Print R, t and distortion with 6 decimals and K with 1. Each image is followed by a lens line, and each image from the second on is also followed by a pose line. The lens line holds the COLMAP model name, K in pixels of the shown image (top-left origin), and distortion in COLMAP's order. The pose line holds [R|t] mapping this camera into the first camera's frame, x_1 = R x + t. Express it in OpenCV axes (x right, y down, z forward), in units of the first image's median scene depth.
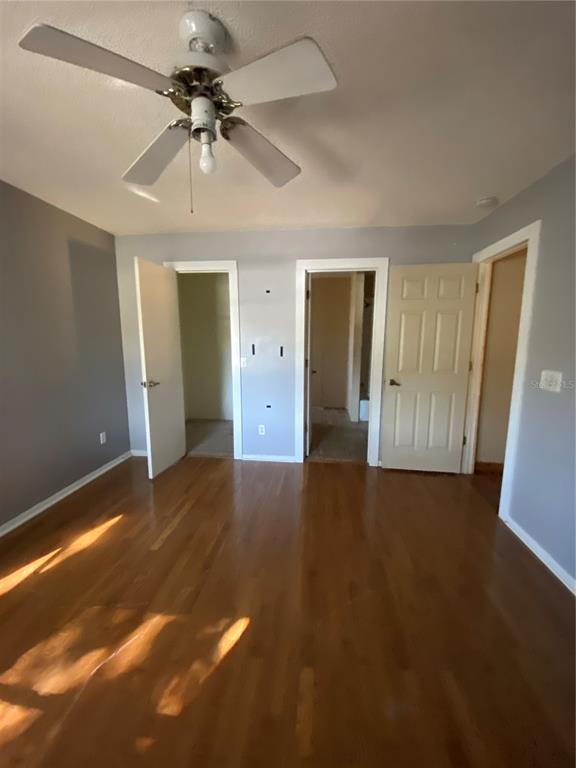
lens RADIAL K [[310.4, 0, 286.4], [0, 310.4, 381.3], [0, 0, 1]] dist [0.002570, -0.000035]
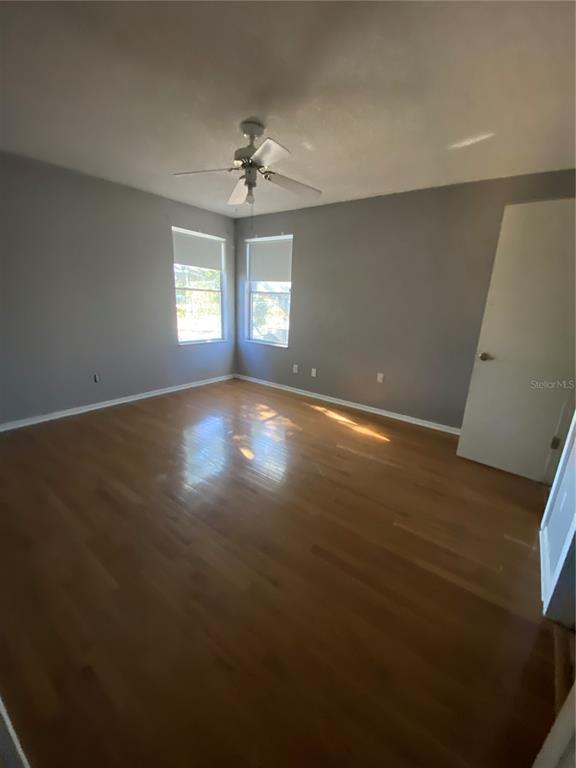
lens RADIAL K [[310.4, 0, 289.4], [0, 310.4, 384.3], [0, 0, 1]] dist [0.002570, -0.000035]
pose [[-0.482076, 0.212777, -0.849899, 0.873142], [-0.169803, 0.928977, 0.328890, -0.169428], [0.859517, 0.302865, -0.411707, 1.340048]]
